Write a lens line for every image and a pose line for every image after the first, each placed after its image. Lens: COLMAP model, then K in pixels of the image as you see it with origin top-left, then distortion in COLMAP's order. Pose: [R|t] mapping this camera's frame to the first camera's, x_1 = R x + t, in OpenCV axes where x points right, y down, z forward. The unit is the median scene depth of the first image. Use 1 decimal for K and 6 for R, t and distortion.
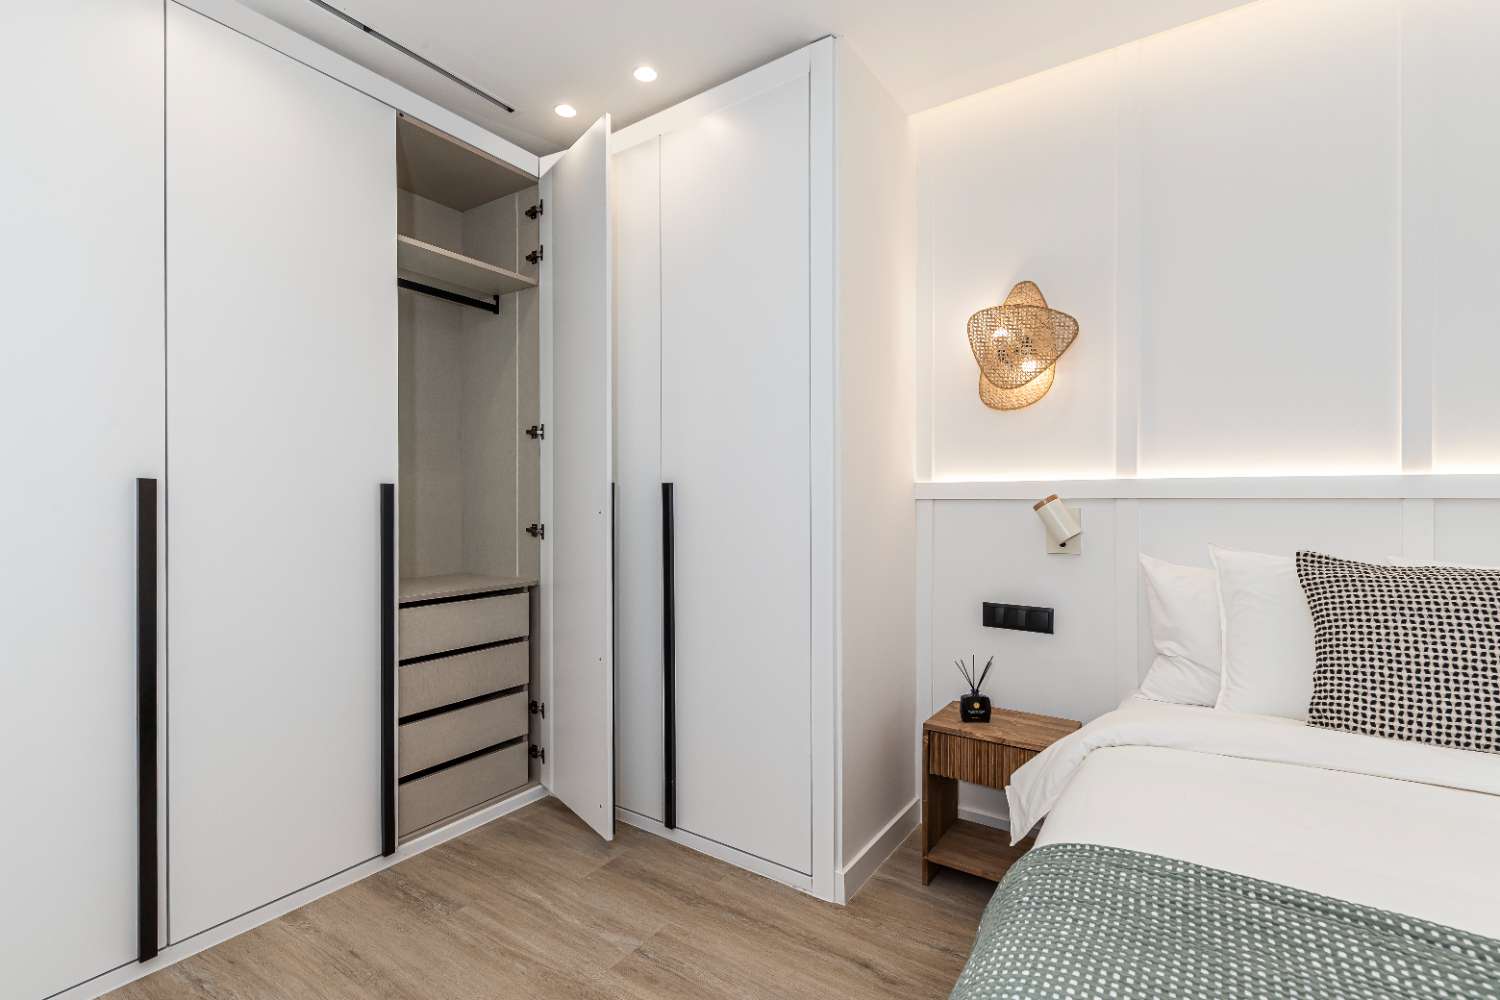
lens RADIAL K [[668.8, 0, 750.0], [0, 668.8, 500.0], [0, 0, 1]] dist [0.016169, -0.013706]
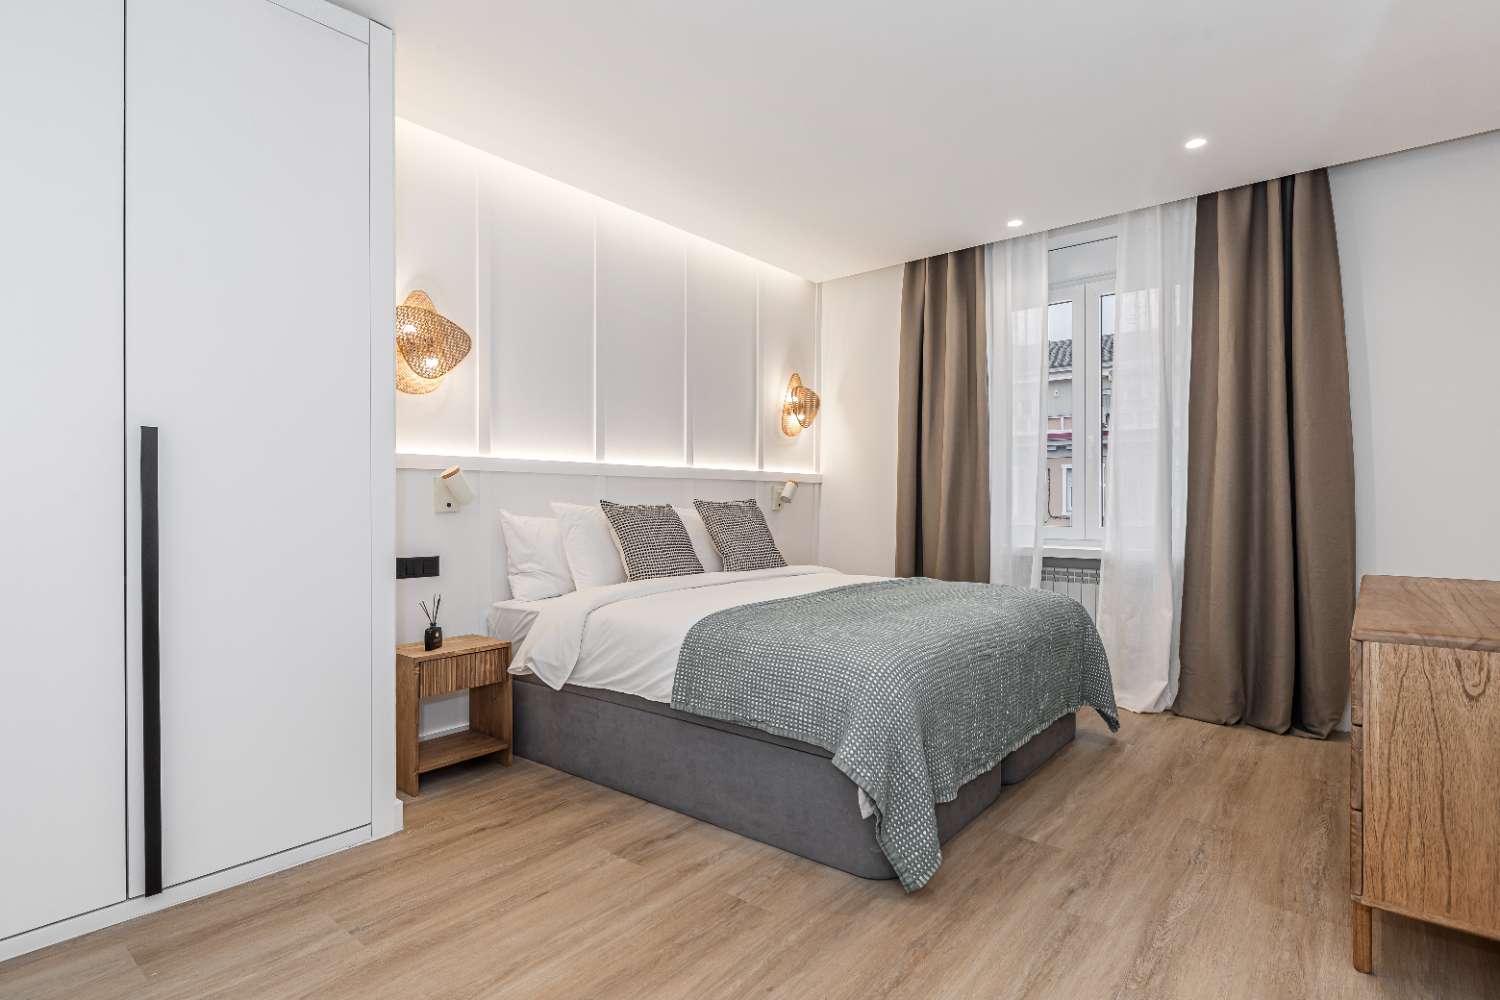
lens RADIAL K [[802.9, 0, 750.0], [0, 802.9, 500.0], [0, 0, 1]] dist [0.001295, -0.000087]
pose [[0.075992, 0.004905, 0.997096, -1.070008], [0.004460, 0.999976, -0.005259, 0.069791], [-0.997098, 0.004847, 0.075968, 0.312985]]
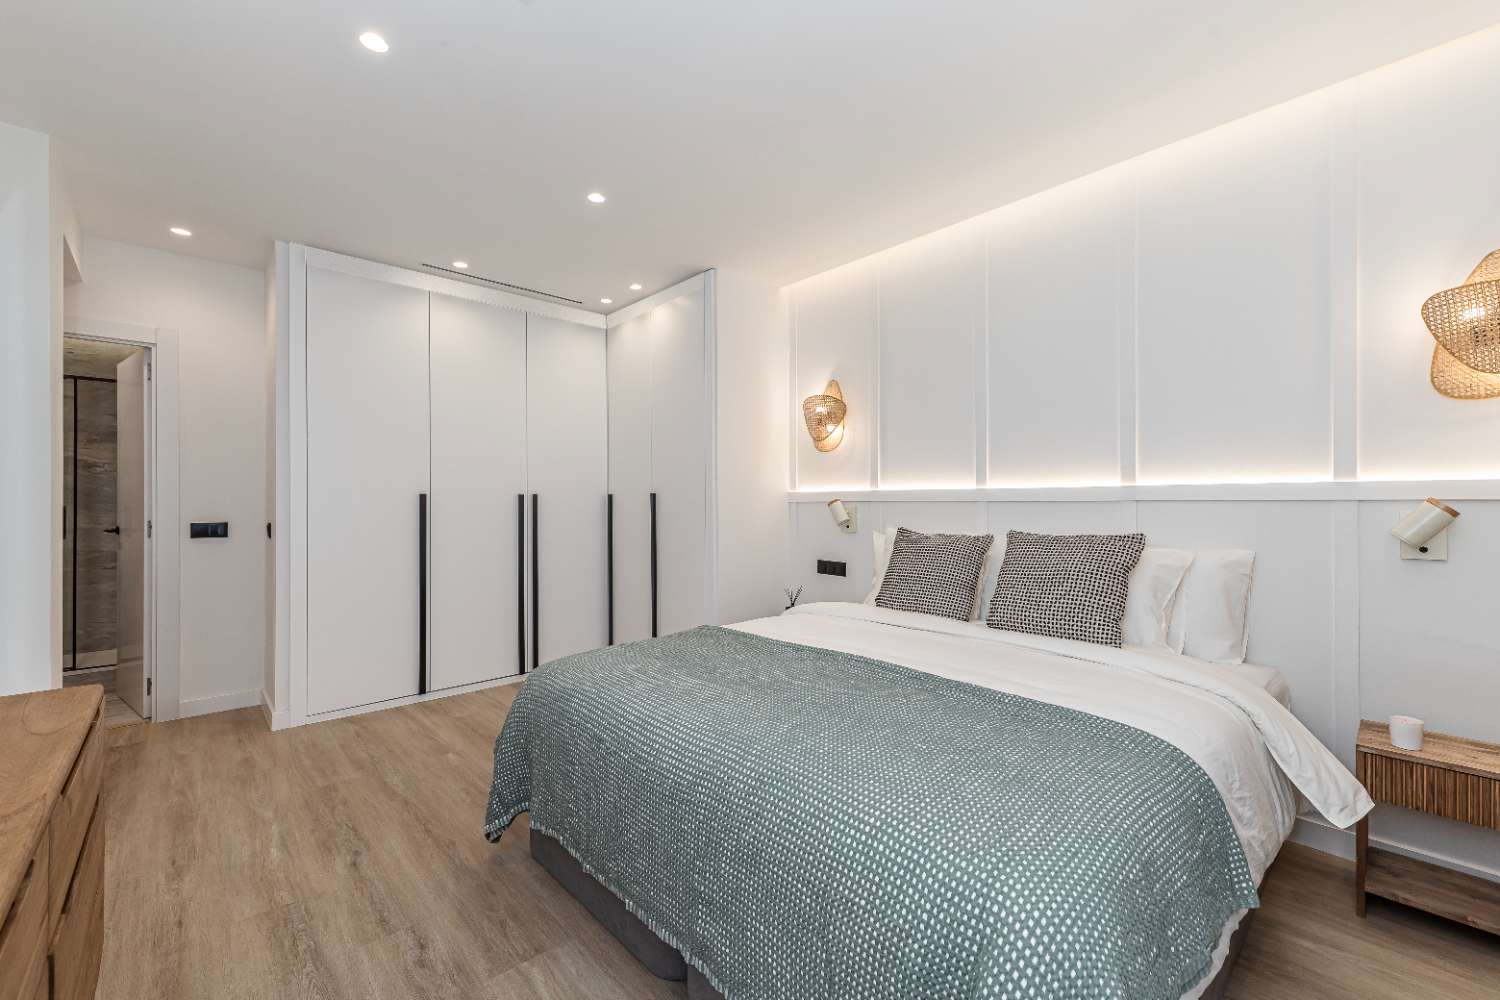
lens RADIAL K [[625.2, 0, 750.0], [0, 625.2, 500.0], [0, 0, 1]] dist [-0.001356, -0.000051]
pose [[0.968373, -0.002440, -0.249494, 0.653991], [0.001166, 0.999986, -0.005251, 0.003212], [0.249503, 0.004794, 0.968362, -0.720947]]
